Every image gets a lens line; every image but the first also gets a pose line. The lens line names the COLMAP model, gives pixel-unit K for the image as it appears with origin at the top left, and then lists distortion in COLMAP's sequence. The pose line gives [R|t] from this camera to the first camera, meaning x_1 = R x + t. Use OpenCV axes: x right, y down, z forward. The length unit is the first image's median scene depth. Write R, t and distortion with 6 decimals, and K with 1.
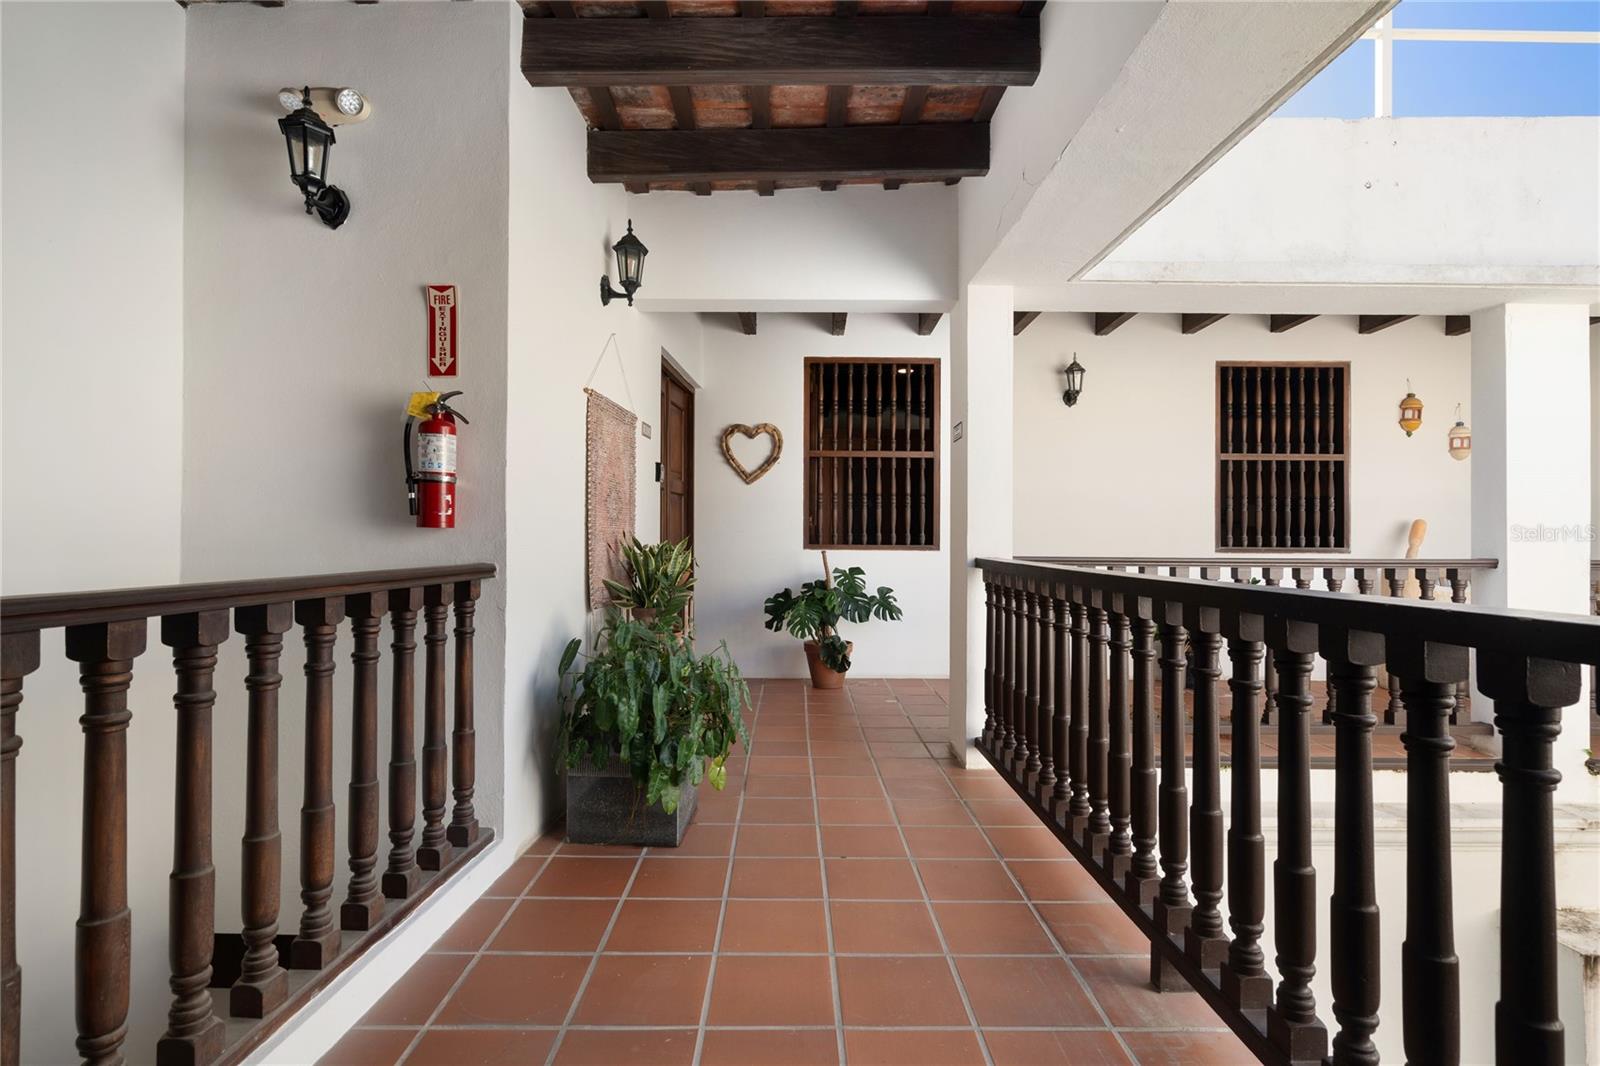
lens RADIAL K [[755.6, 0, 798.7], [0, 755.6, 530.9], [0, 0, 1]] dist [0.001693, 0.000801]
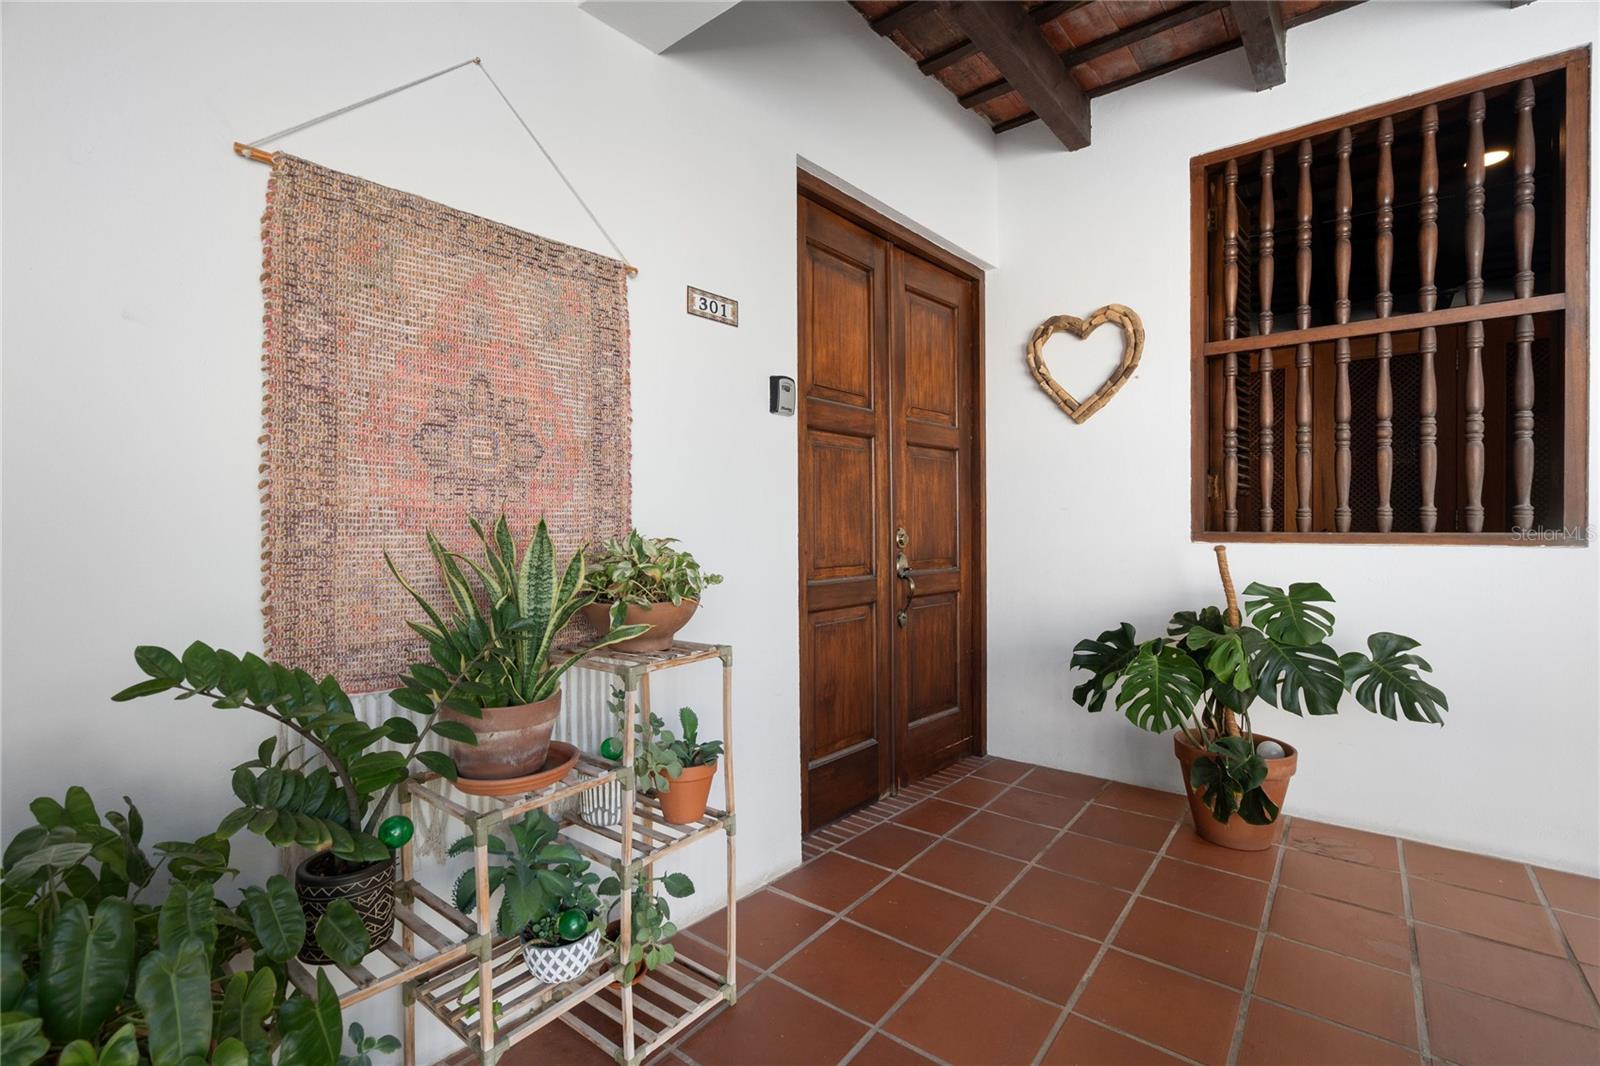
lens RADIAL K [[720.7, 0, 797.4], [0, 720.7, 530.0], [0, 0, 1]] dist [-0.004867, 0.002232]
pose [[0.785066, -0.007896, -0.619362, 0.101566], [0.017879, 0.999791, 0.009916, 0.007373], [0.619154, -0.018858, 0.785043, 0.483617]]
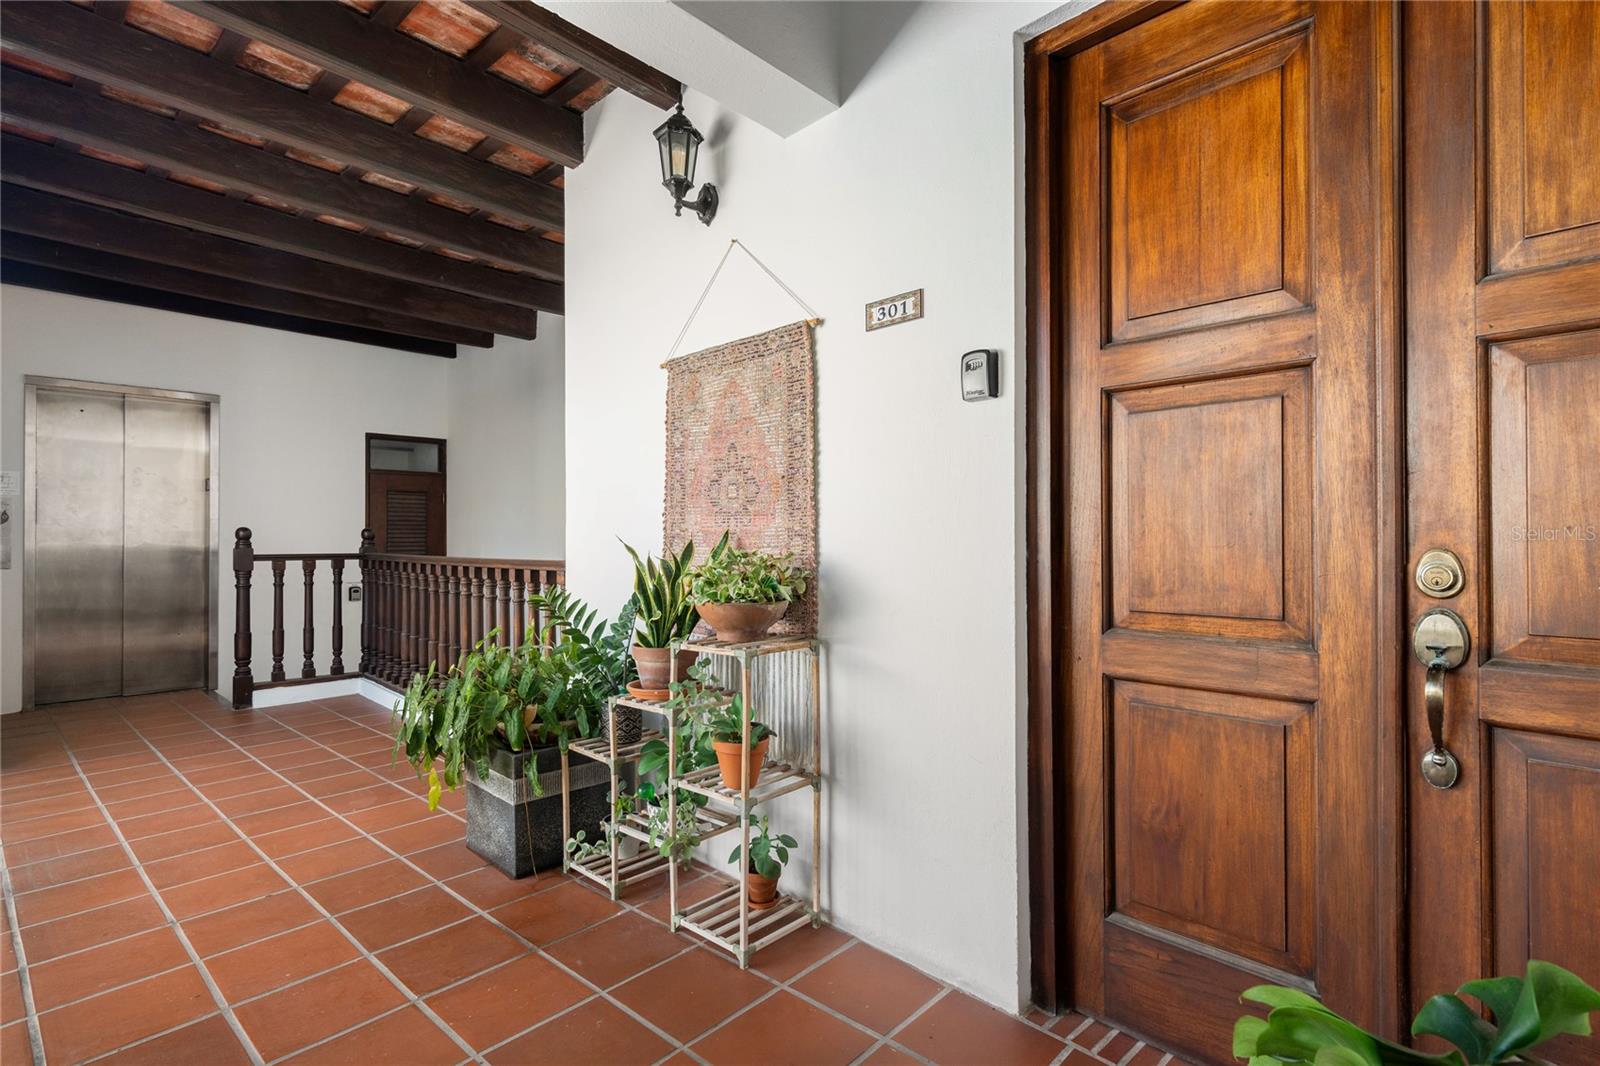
lens RADIAL K [[755.6, 0, 798.0], [0, 755.6, 540.9], [0, 0, 1]] dist [0.001693, 0.000801]
pose [[-0.669933, -0.007867, -0.742380, 0.137958], [0.003791, 0.999895, -0.014017, 0.011689], [0.742412, -0.012205, -0.669832, 0.925512]]
